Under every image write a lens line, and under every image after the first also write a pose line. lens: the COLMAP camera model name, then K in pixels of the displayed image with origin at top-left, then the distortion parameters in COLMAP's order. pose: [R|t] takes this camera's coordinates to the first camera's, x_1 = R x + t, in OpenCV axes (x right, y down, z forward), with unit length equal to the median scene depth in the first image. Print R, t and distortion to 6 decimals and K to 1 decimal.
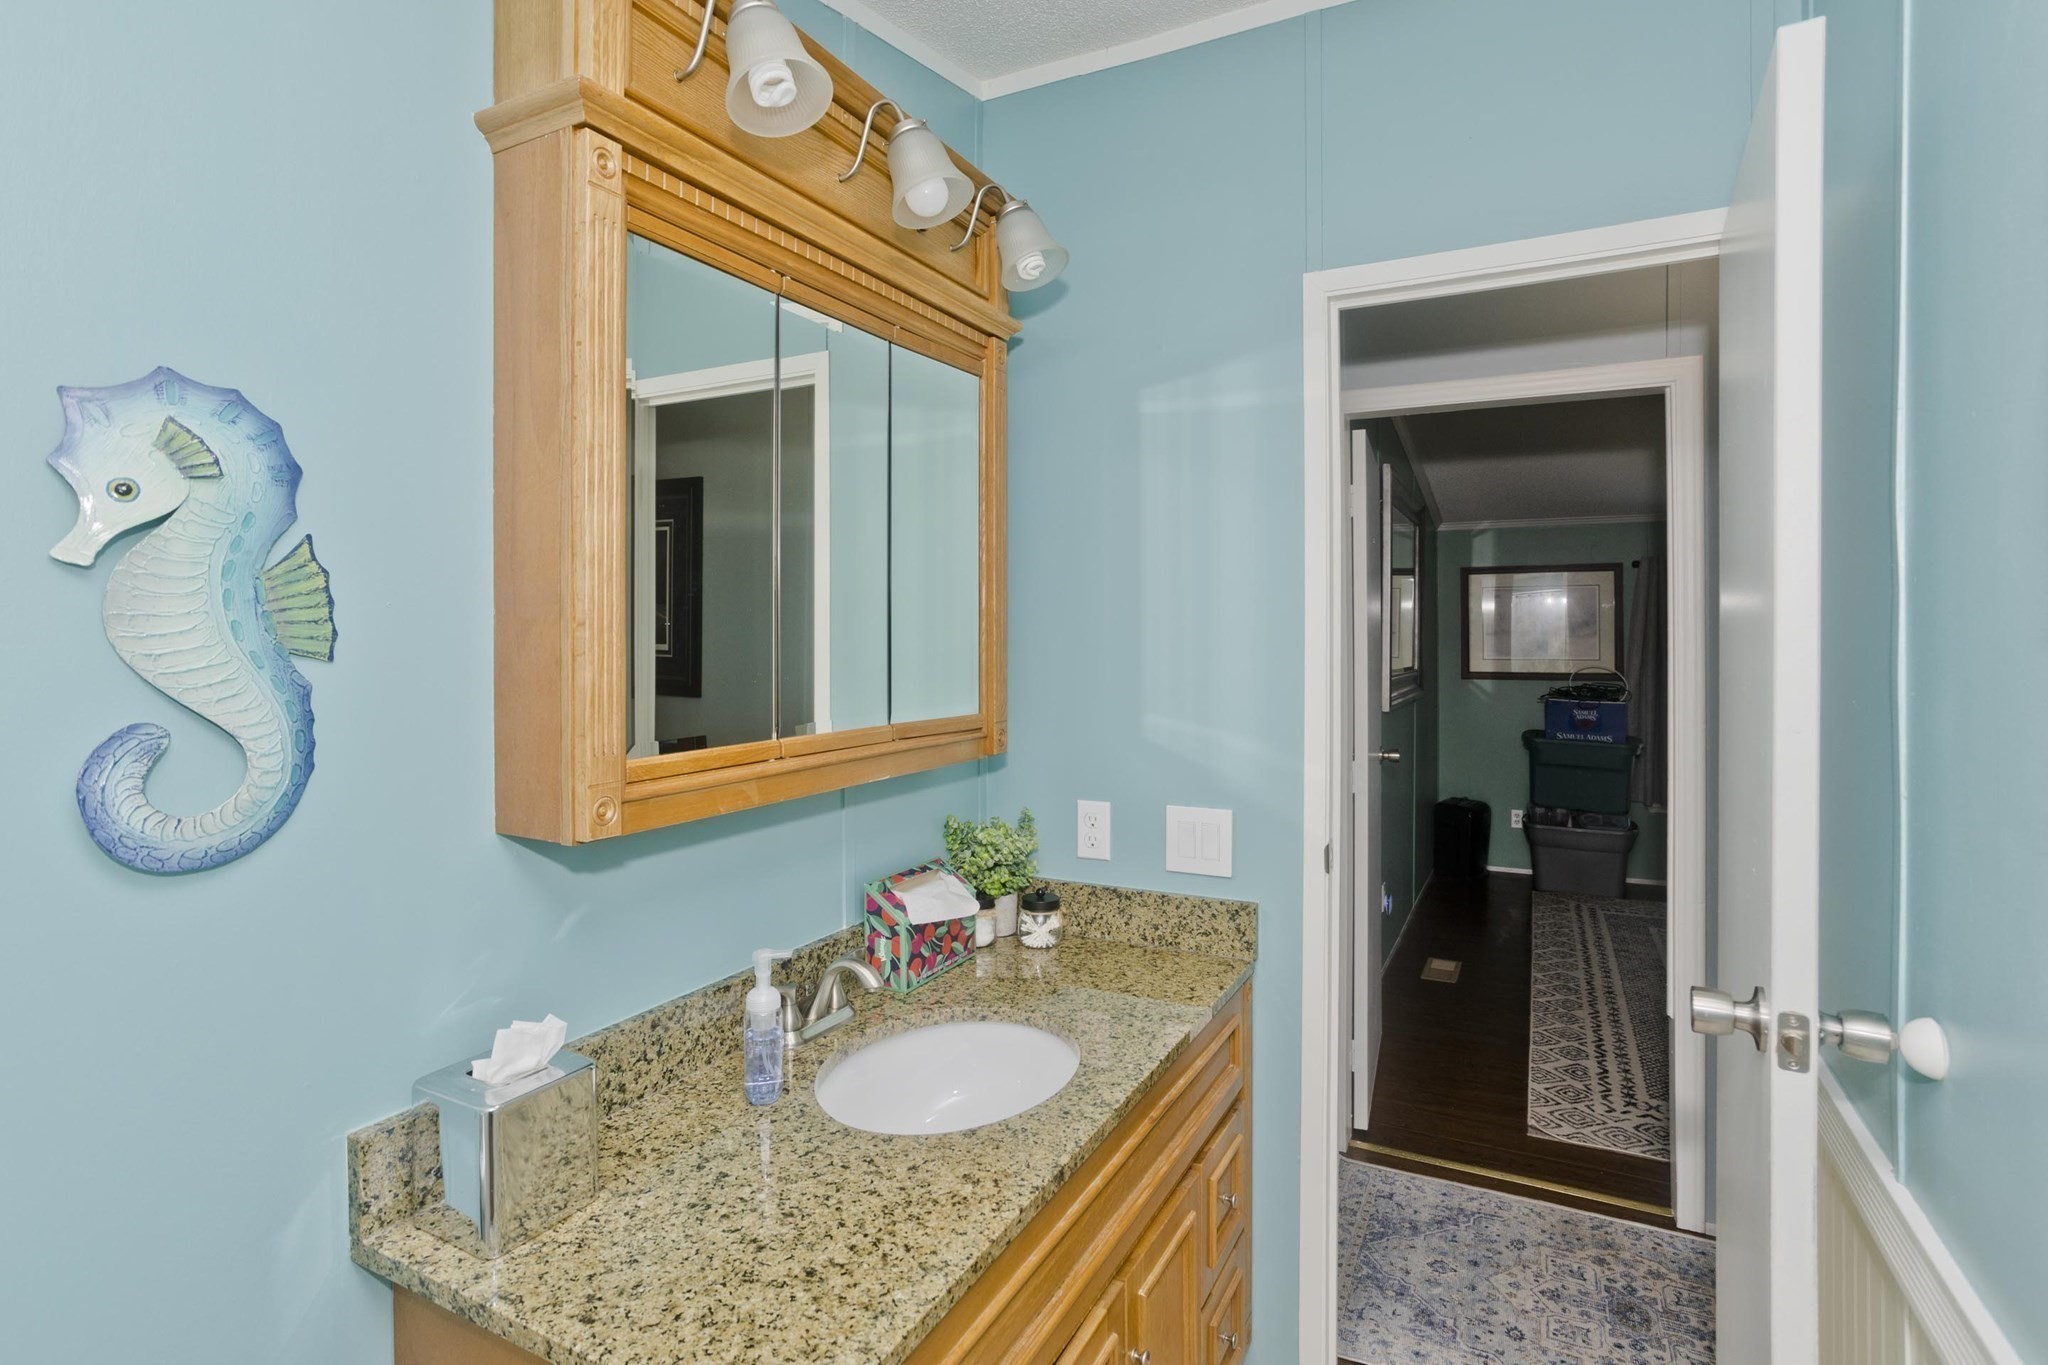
lens RADIAL K [[997.8, 0, 1020.0], [0, 997.8, 651.2], [0, 0, 1]] dist [-0.002220, 0.000249]
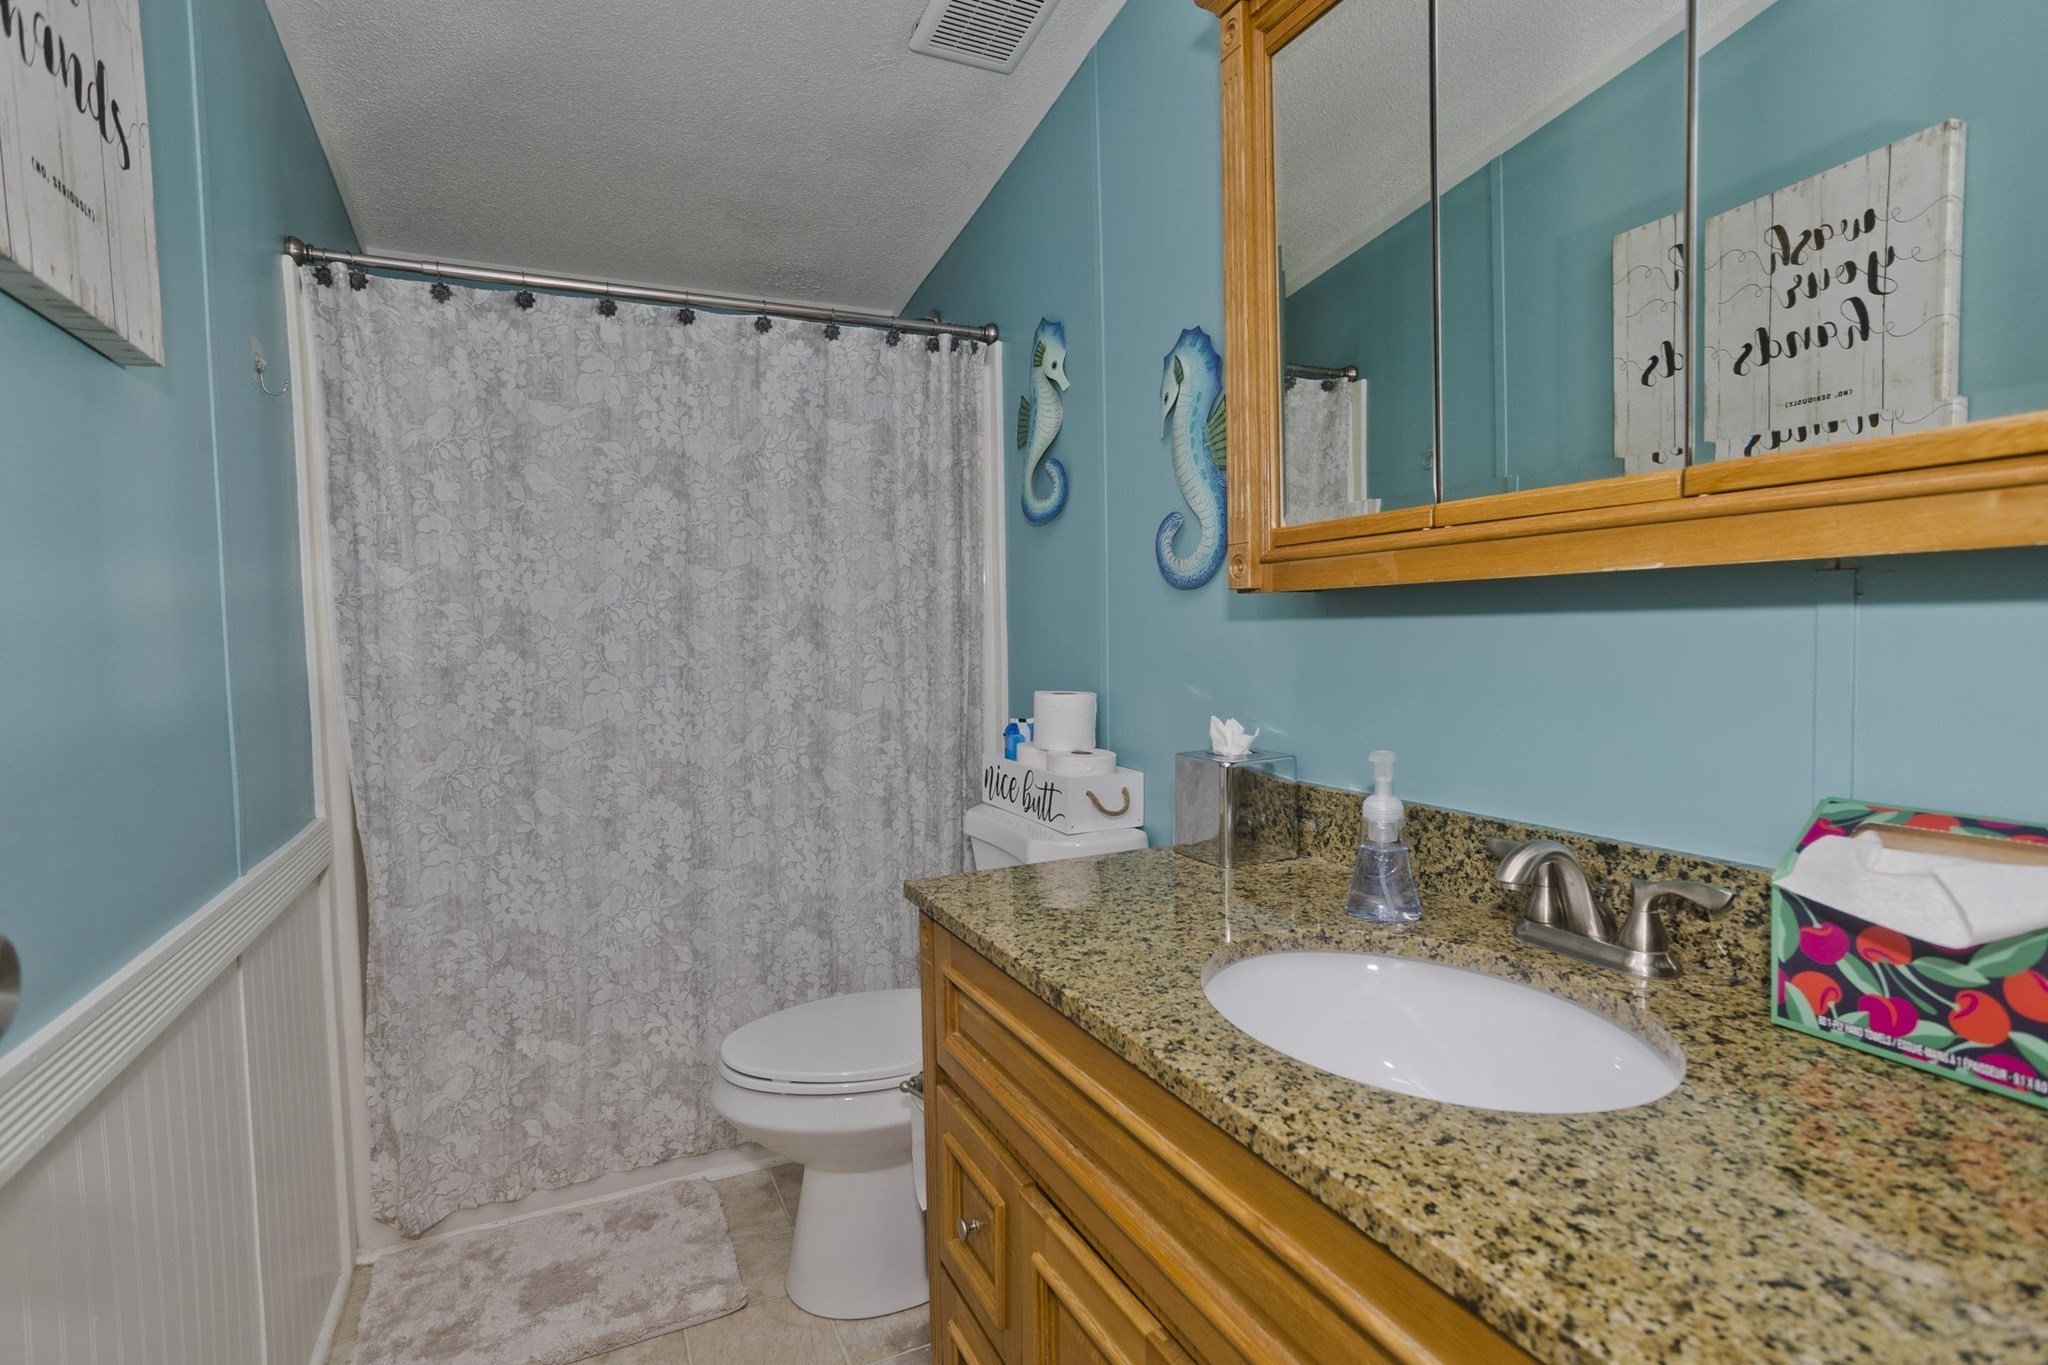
lens RADIAL K [[997.8, 0, 1020.0], [0, 997.8, 651.2], [0, 0, 1]] dist [-0.002220, 0.000249]
pose [[-0.593777, 0.024478, -0.804258, 0.589655], [0.001409, 0.999567, 0.029383, 0.183659], [0.804629, 0.016314, -0.593554, 1.212715]]
